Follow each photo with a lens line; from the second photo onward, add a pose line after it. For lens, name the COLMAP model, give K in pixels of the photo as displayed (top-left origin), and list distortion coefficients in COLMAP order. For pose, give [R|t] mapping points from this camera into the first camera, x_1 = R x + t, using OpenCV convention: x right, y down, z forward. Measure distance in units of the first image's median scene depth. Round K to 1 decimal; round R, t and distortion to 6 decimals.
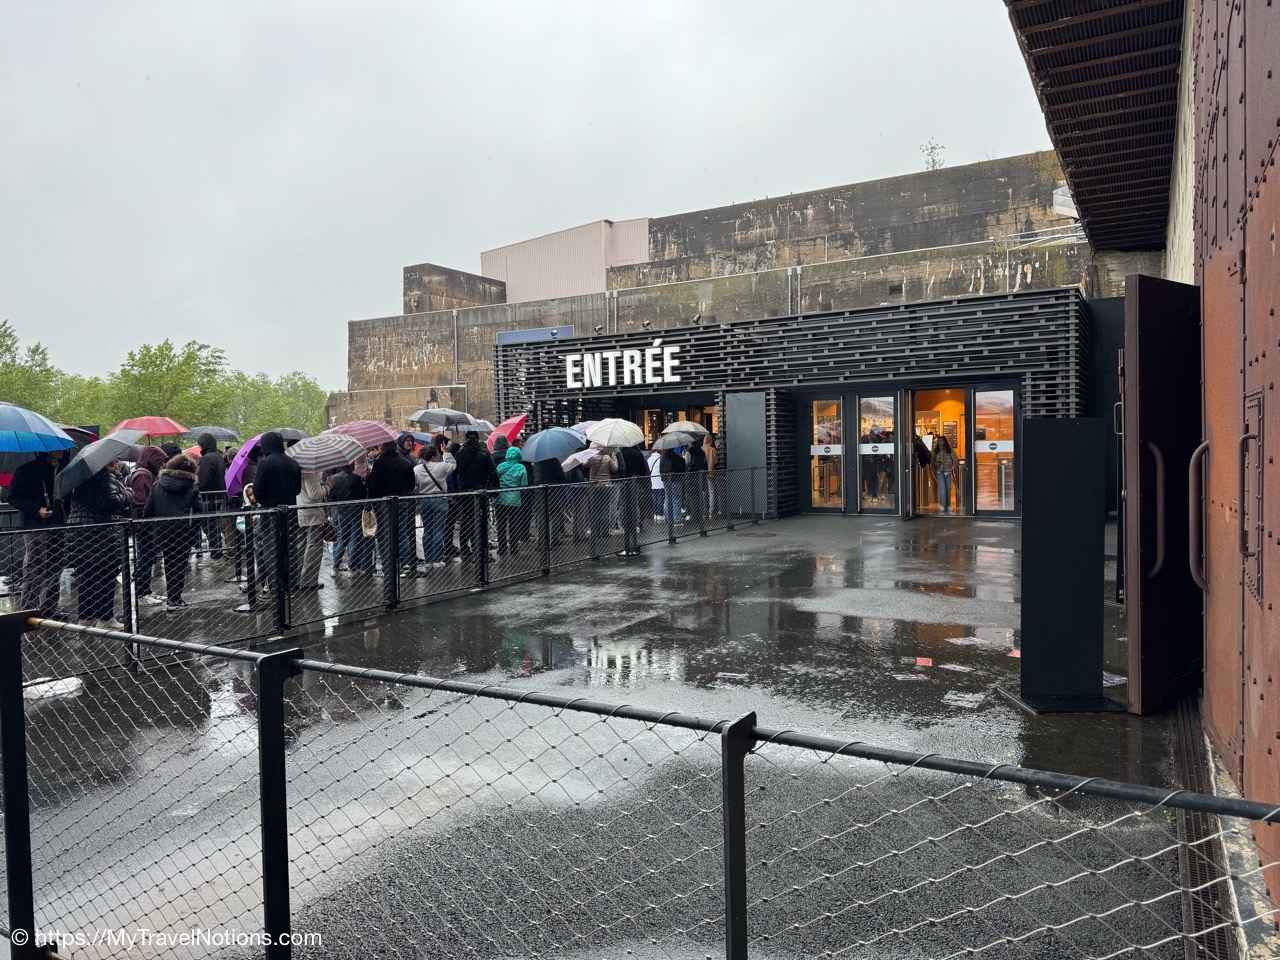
lens RADIAL K [[892.8, 0, 640.0], [0, 892.8, 480.0], [0, 0, 1]] dist [0.108966, -0.147903]
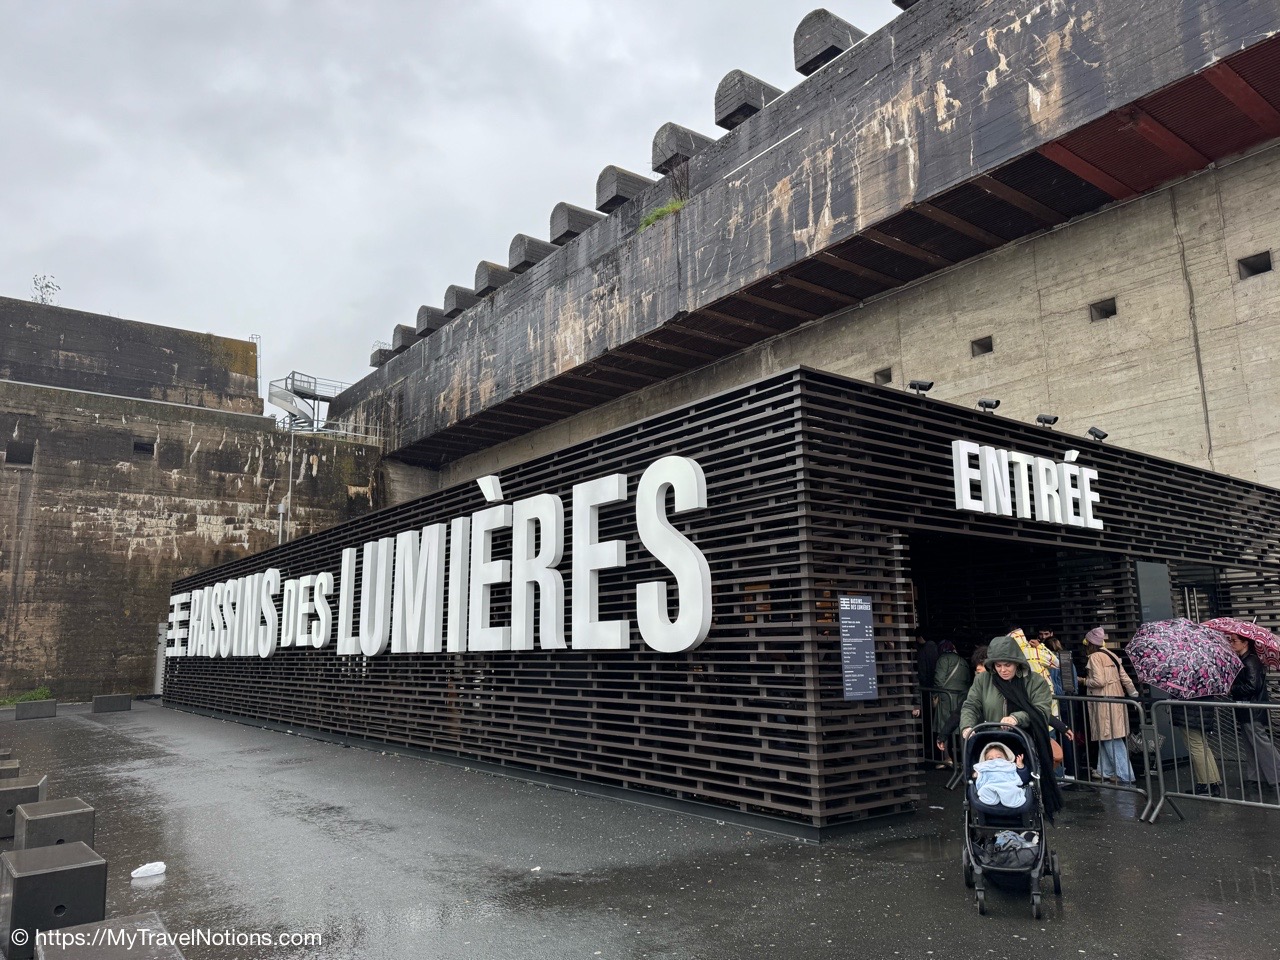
lens RADIAL K [[892.8, 0, 640.0], [0, 892.8, 480.0], [0, 0, 1]] dist [0.108966, -0.147903]
pose [[0.394328, 0.190462, 0.899016, -0.565044], [0.038995, 0.973938, -0.223438, -0.021041], [-0.918142, 0.123165, 0.376623, 0.980287]]
